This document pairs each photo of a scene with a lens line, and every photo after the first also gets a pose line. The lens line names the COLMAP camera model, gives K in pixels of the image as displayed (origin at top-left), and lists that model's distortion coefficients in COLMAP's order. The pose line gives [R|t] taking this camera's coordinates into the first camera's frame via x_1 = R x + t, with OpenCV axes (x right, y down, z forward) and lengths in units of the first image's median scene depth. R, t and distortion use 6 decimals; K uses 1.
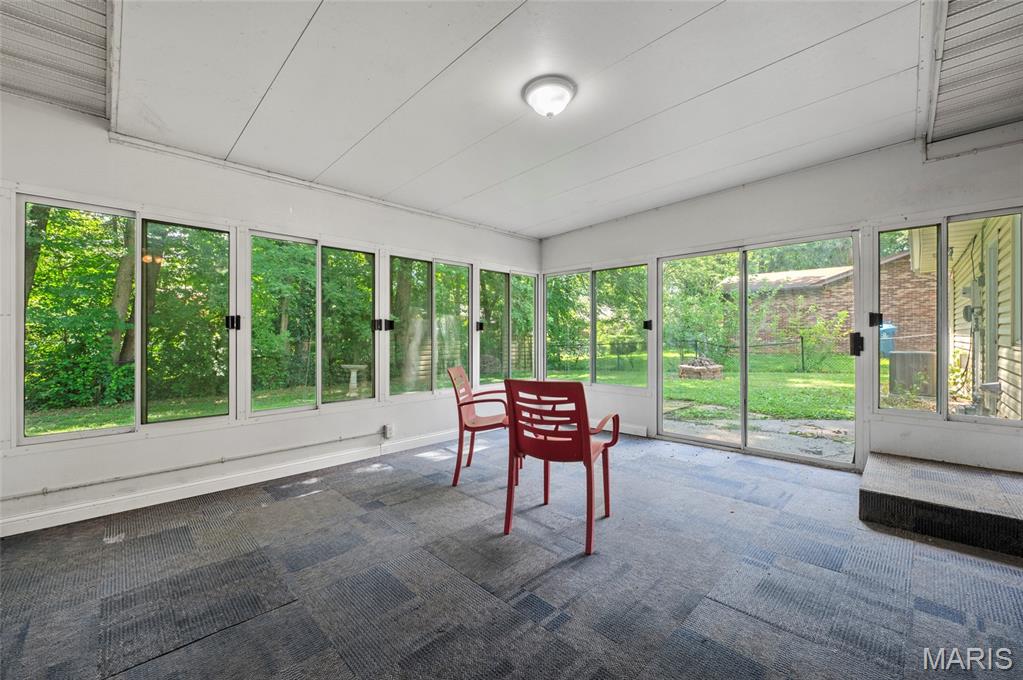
lens RADIAL K [[410.3, 0, 510.2], [0, 410.3, 340.5], [0, 0, 1]] dist [-0.003028, -0.002554]
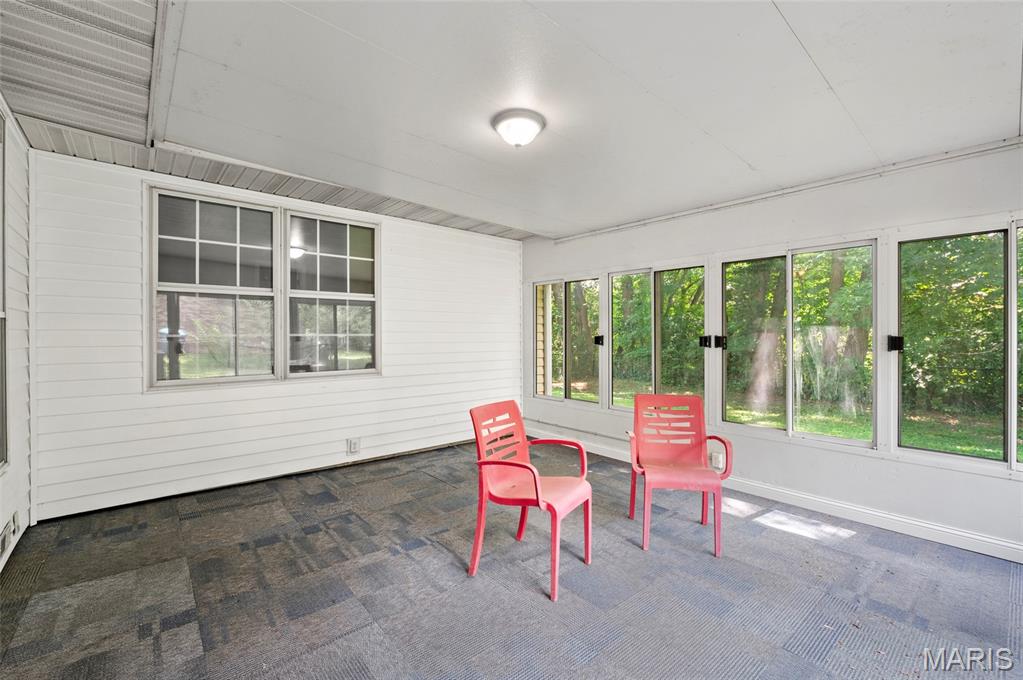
lens RADIAL K [[432.9, 0, 510.3], [0, 432.9, 334.6], [0, 0, 1]] dist [-0.010300, -0.002235]
pose [[-0.074653, 0.001320, -0.997209, 0.858065], [-0.010842, 0.999939, 0.002135, -0.063582], [0.997151, 0.010972, -0.074635, 0.785810]]
